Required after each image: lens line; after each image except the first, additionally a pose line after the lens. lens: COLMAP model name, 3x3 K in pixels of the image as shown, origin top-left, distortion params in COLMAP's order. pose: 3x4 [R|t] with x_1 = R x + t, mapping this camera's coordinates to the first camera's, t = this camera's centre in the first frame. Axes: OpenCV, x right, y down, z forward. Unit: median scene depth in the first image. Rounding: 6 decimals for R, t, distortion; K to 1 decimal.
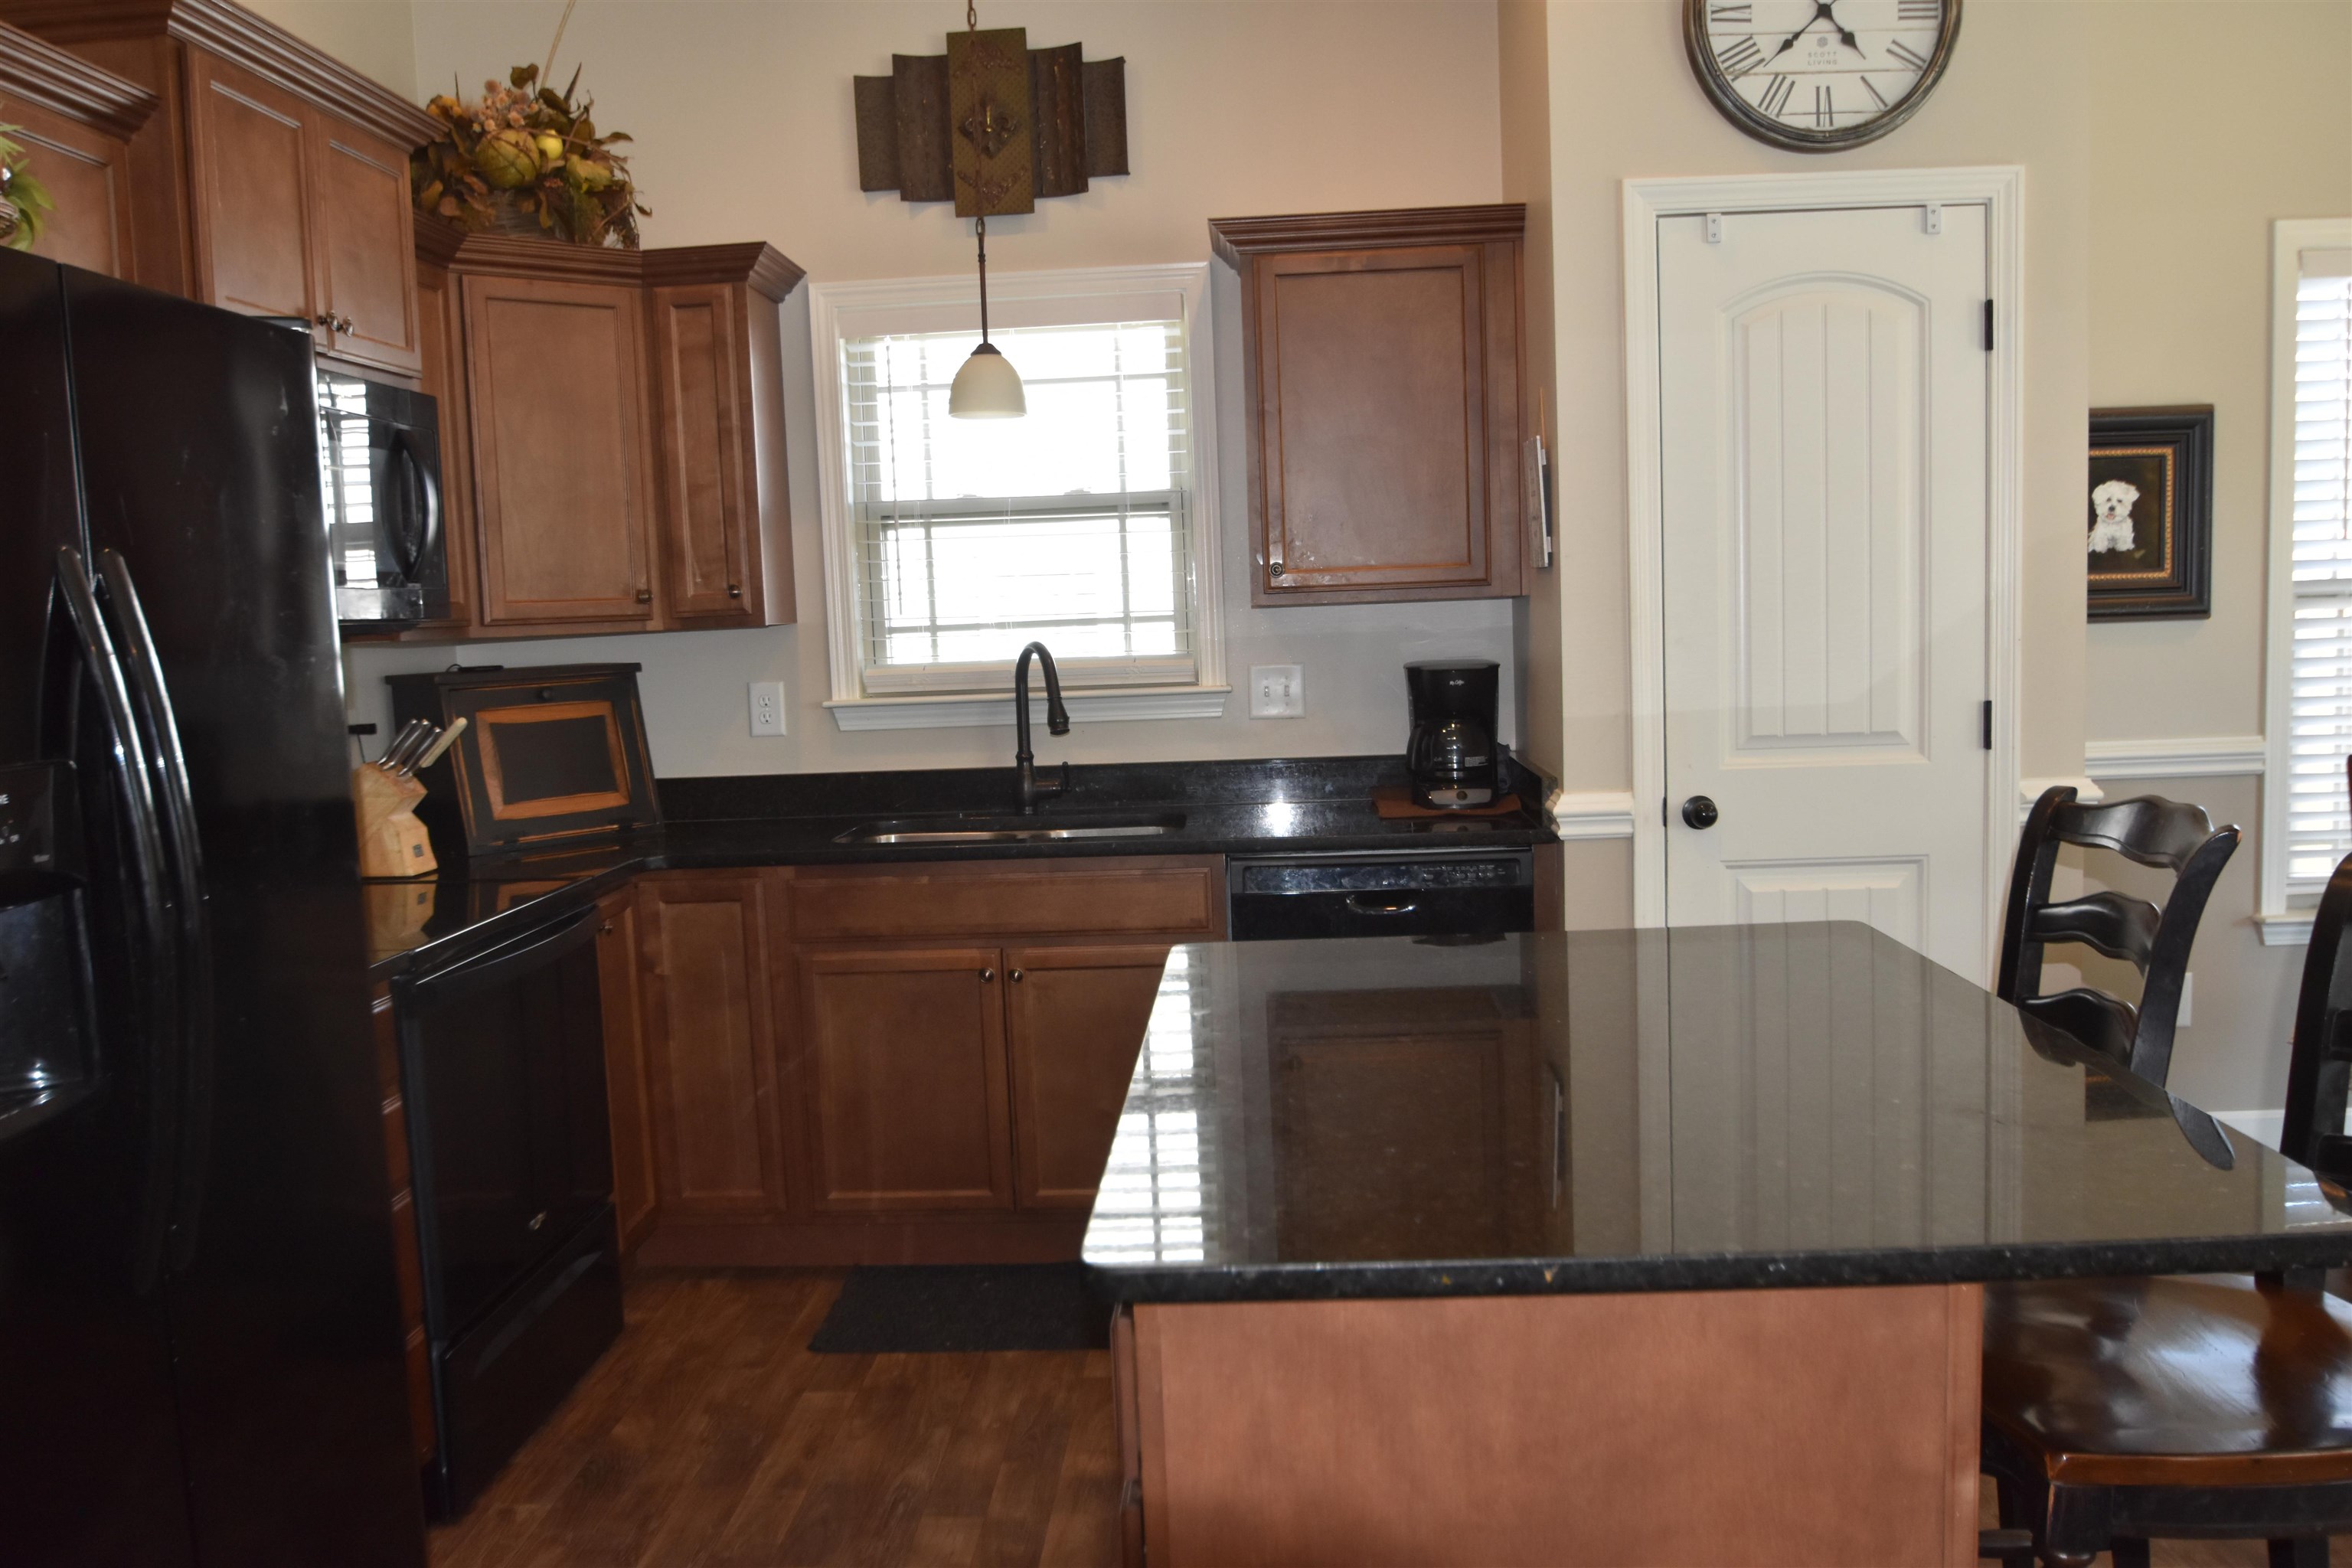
lens RADIAL K [[1863.5, 0, 1148.7], [0, 1863.5, 818.2], [0, 0, 1]] dist [-0.060699, 0.017938]
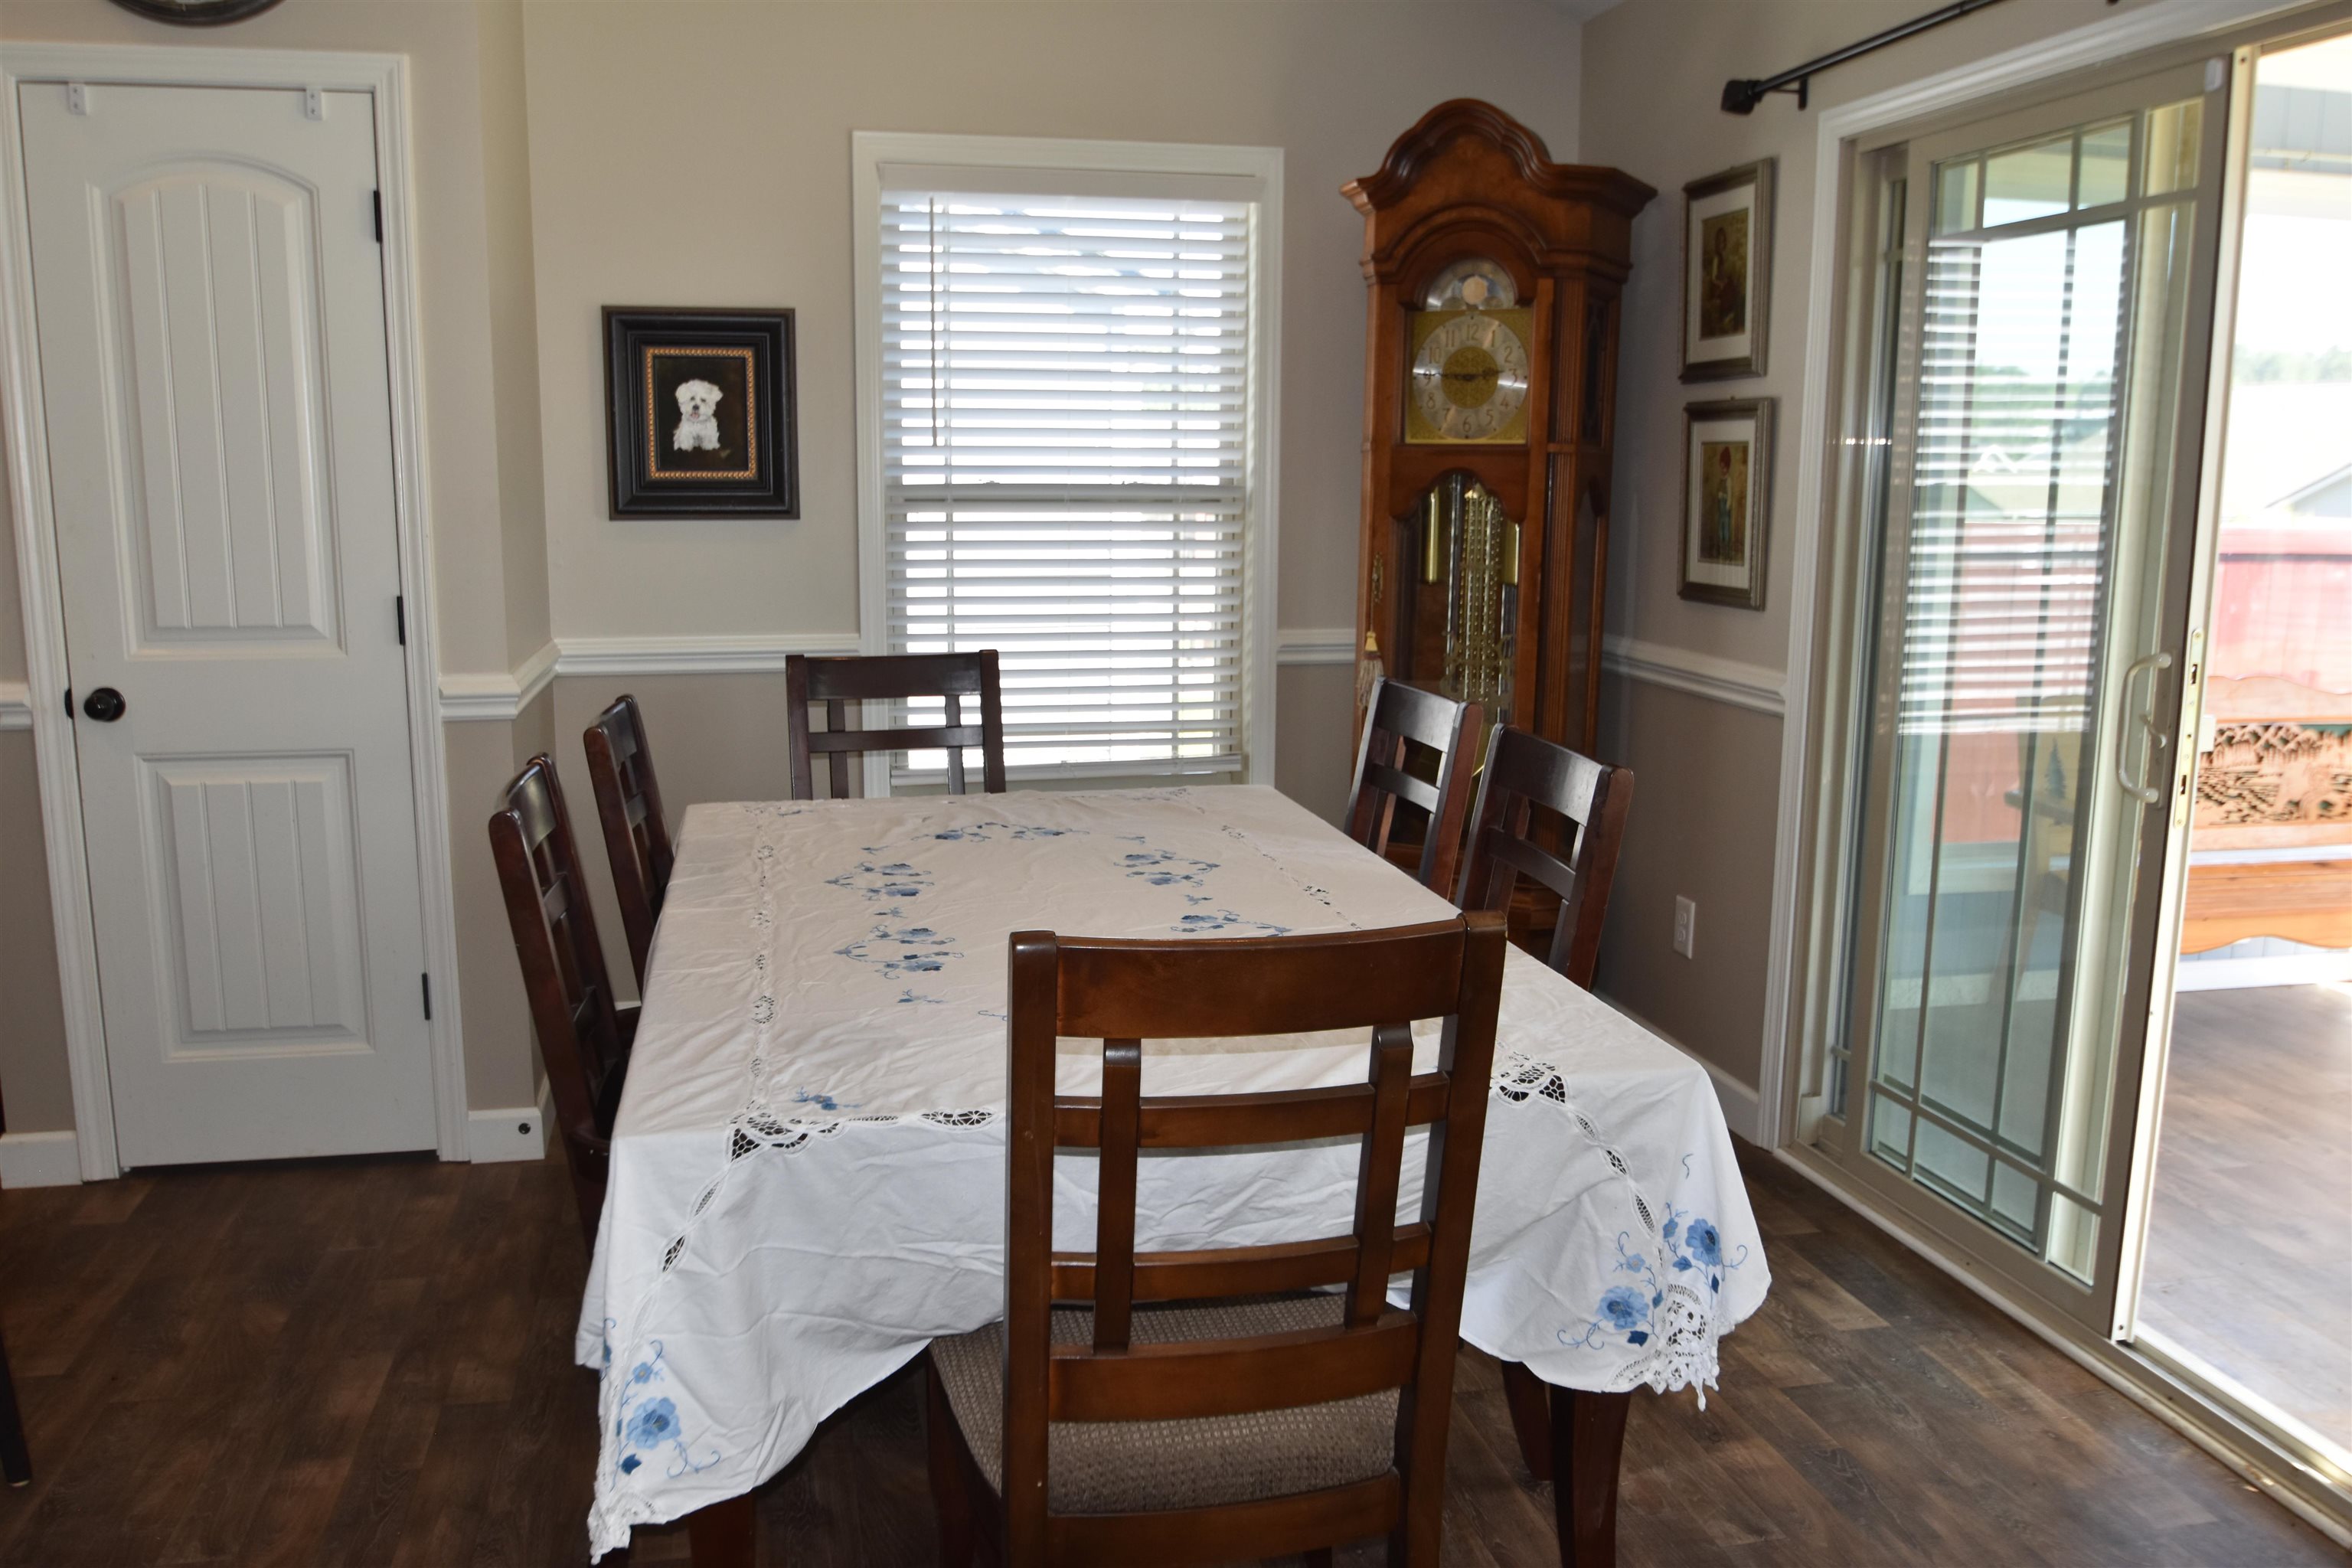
lens RADIAL K [[1863.5, 0, 1148.7], [0, 1863.5, 818.2], [0, 0, 1]] dist [-0.060699, 0.017938]
pose [[0.964693, -0.002644, 0.263363, 0.500693], [-0.015563, 0.997630, 0.067021, -0.014402], [-0.262916, -0.068754, 0.962366, -0.071679]]
